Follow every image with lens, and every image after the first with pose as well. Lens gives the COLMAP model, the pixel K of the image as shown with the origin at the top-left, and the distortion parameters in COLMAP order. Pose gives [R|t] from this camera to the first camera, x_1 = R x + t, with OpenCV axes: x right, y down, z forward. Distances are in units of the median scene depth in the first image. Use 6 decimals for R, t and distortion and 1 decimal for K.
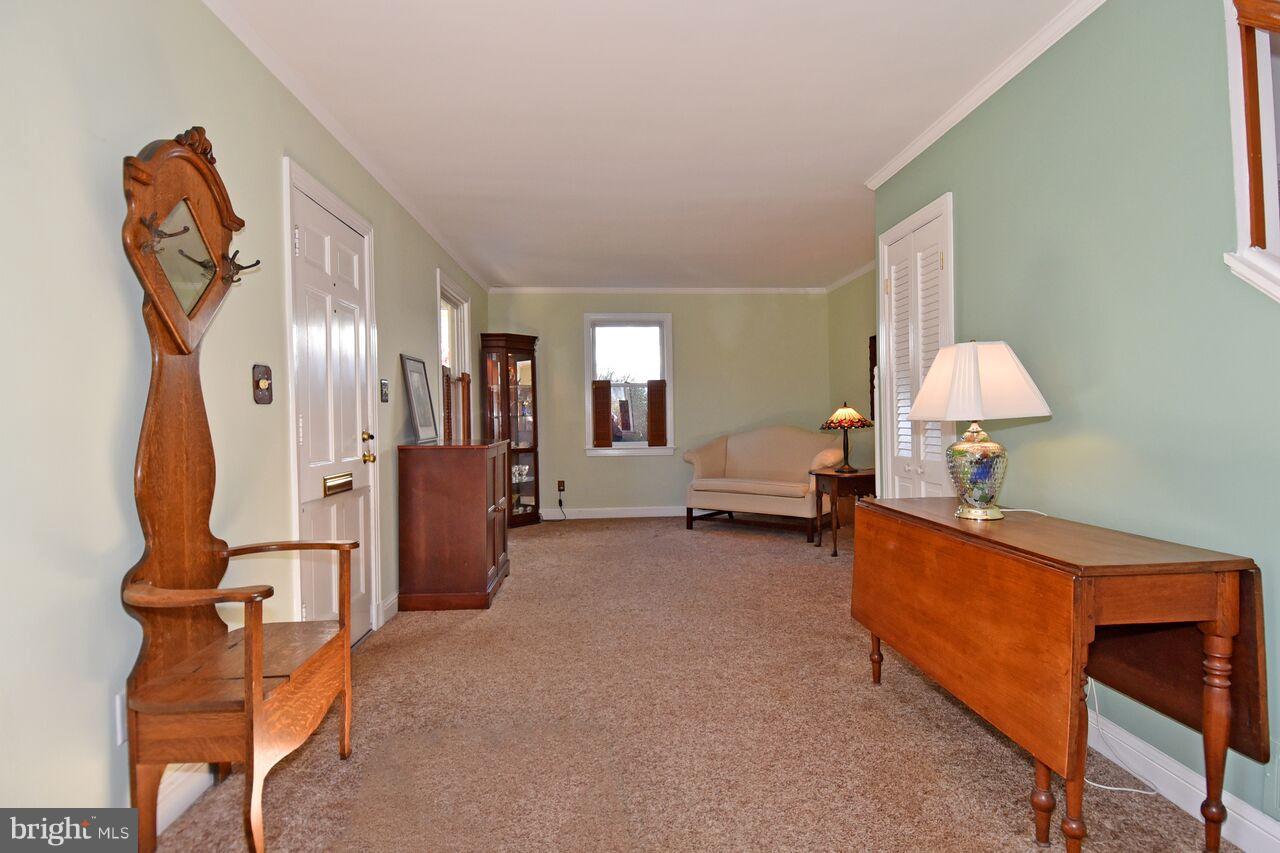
lens RADIAL K [[688.9, 0, 661.6], [0, 688.9, 415.3], [0, 0, 1]] dist [0.045416, -0.056438]
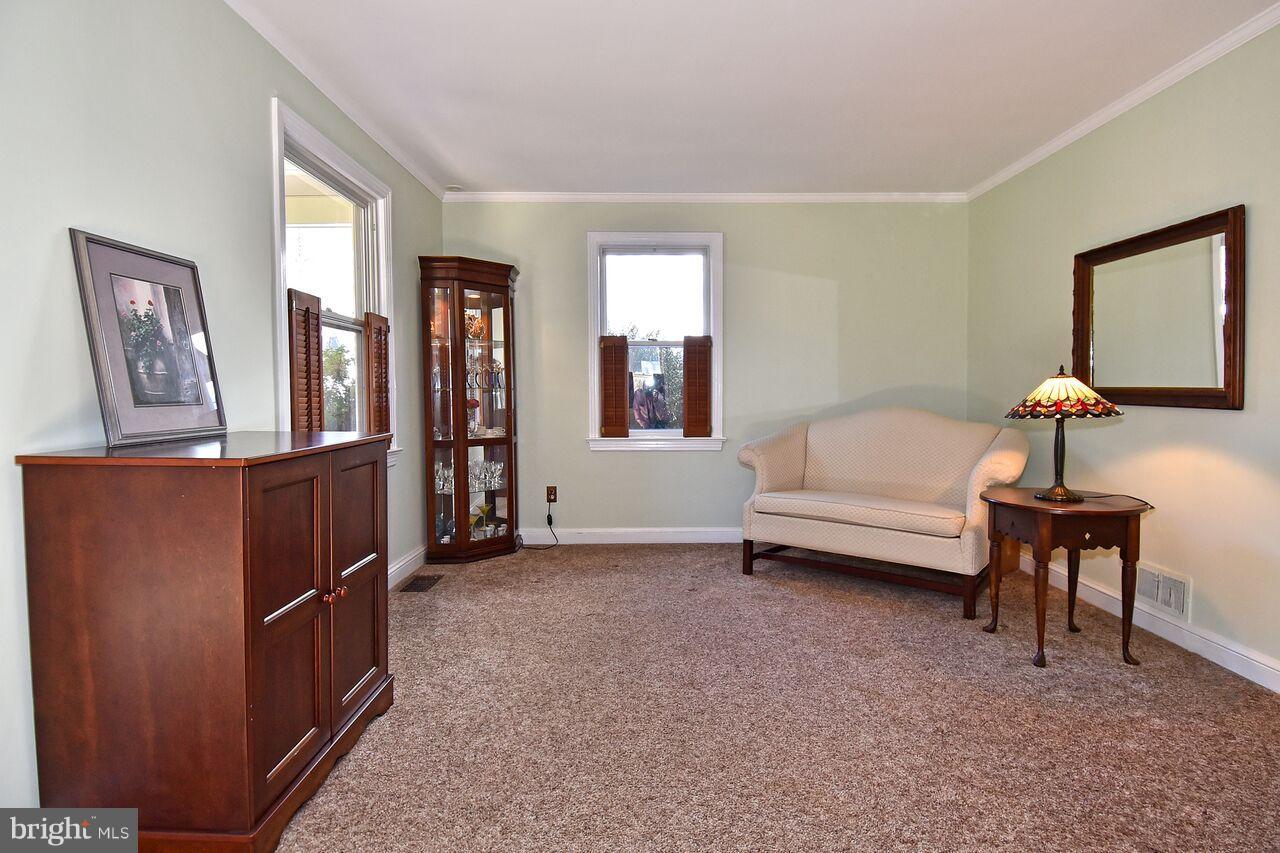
lens RADIAL K [[688.9, 0, 661.6], [0, 688.9, 415.3], [0, 0, 1]] dist [0.045416, -0.056438]
pose [[0.998118, 0.012580, -0.060014, -0.000815], [-0.010588, 0.999386, 0.033387, 0.003017], [0.060397, -0.032689, 0.997639, 0.351092]]
